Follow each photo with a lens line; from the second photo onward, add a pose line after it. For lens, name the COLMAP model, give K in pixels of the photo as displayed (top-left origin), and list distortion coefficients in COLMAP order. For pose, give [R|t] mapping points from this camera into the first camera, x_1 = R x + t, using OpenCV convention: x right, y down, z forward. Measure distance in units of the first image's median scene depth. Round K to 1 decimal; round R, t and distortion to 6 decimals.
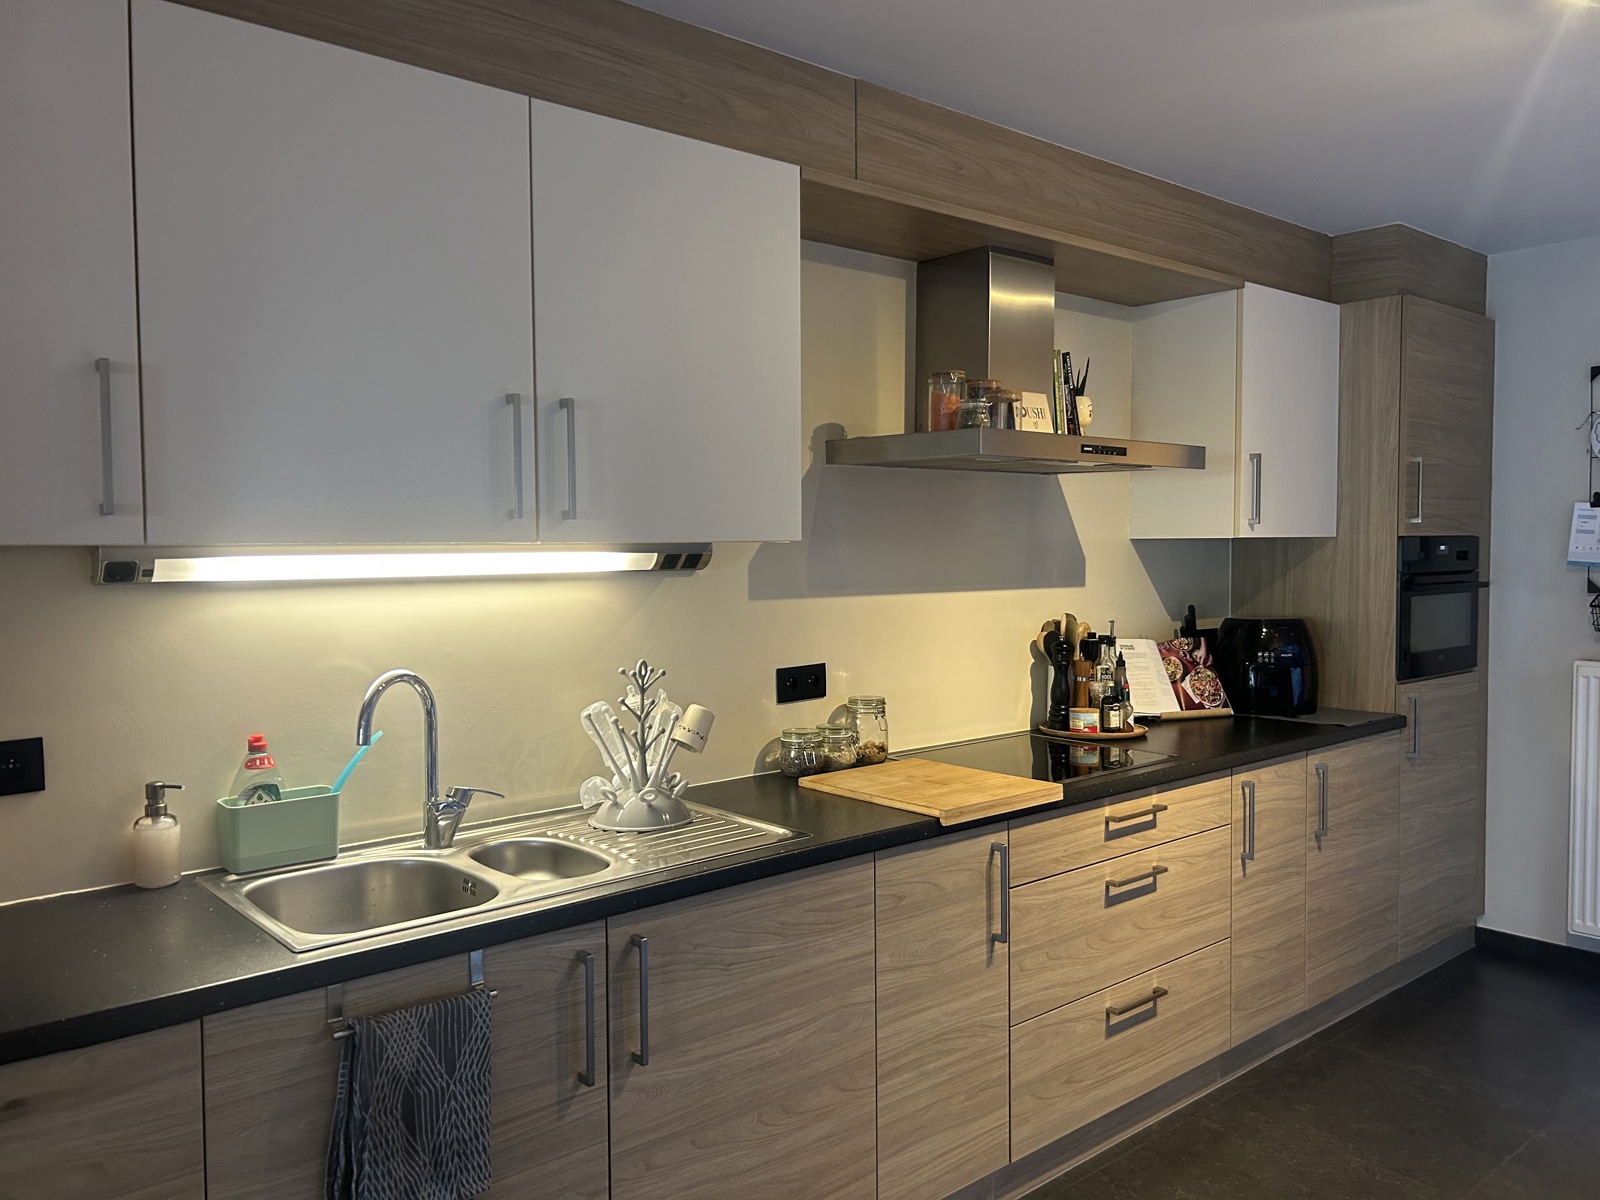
lens RADIAL K [[1192.8, 0, 800.0], [0, 1192.8, 600.0], [0, 0, 1]] dist [0.036424, -0.044766]
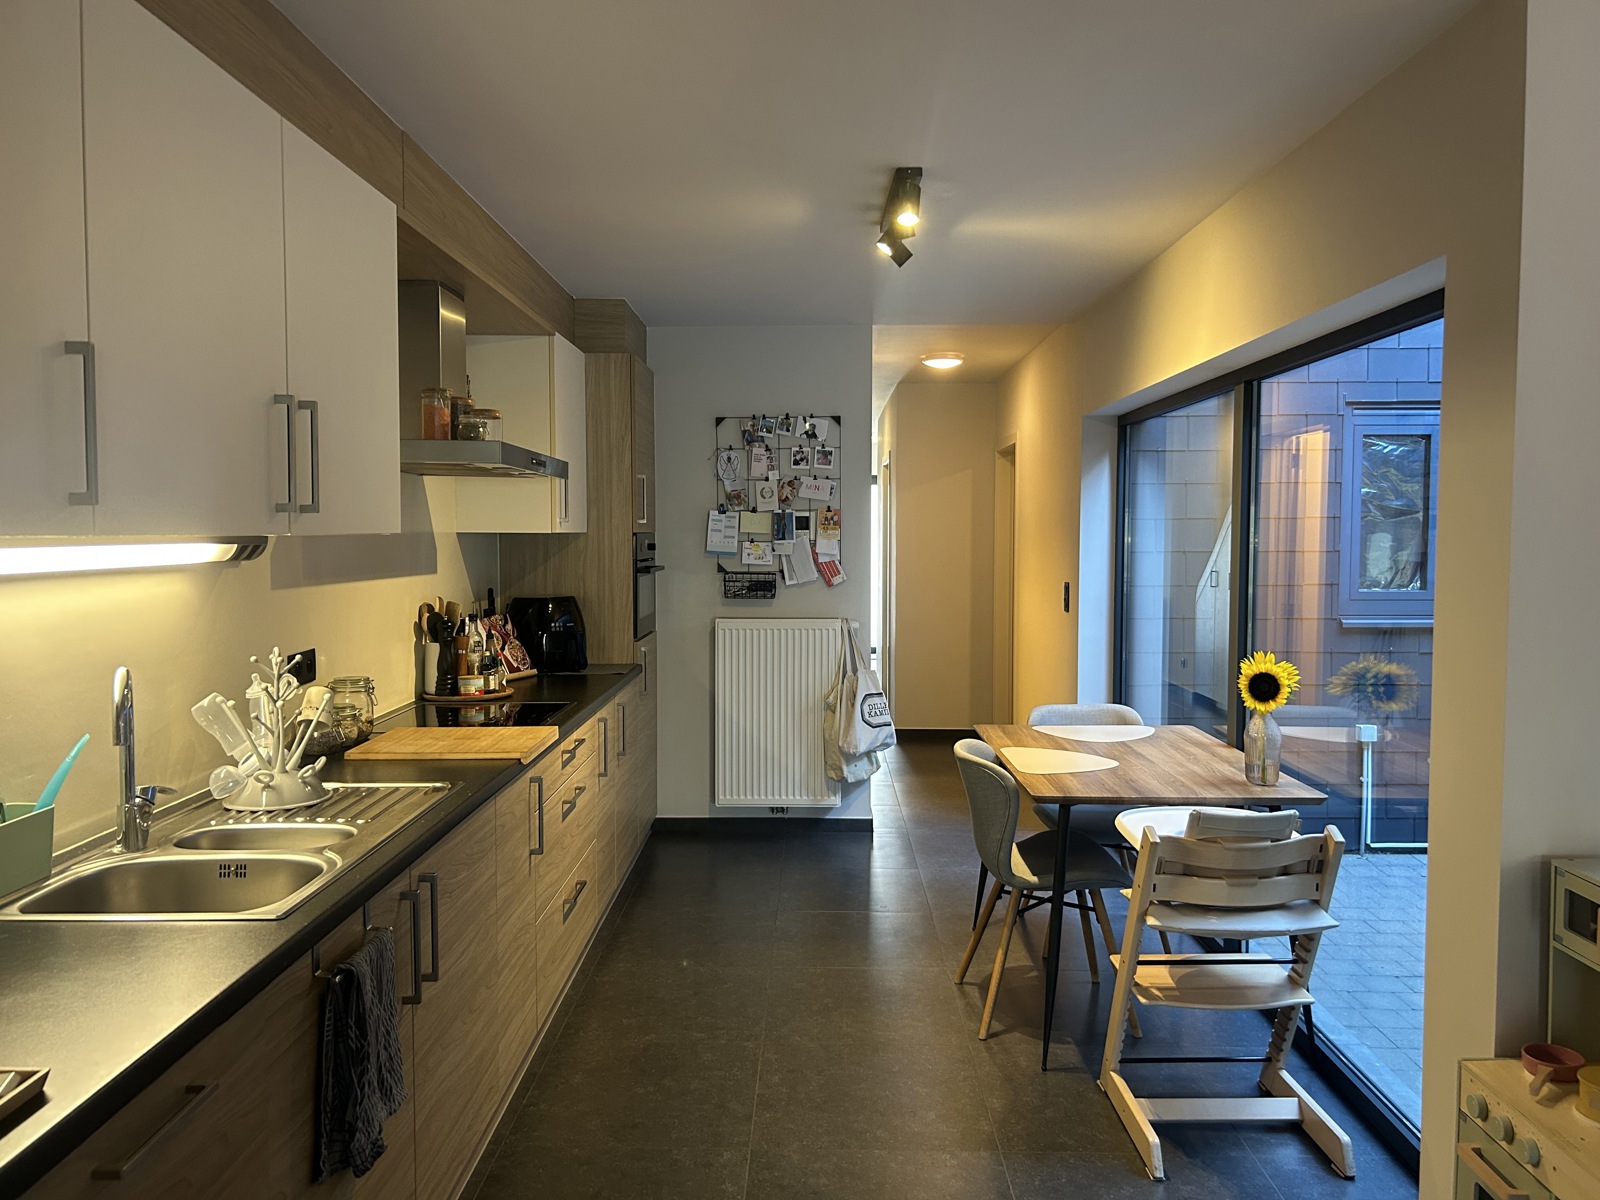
lens RADIAL K [[1192.8, 0, 800.0], [0, 1192.8, 600.0], [0, 0, 1]] dist [0.036424, -0.044766]
pose [[0.653836, -0.033612, 0.755889, -0.425735], [0.026701, 0.999416, 0.021345, -0.001016], [-0.756165, 0.006227, 0.654352, -0.023626]]
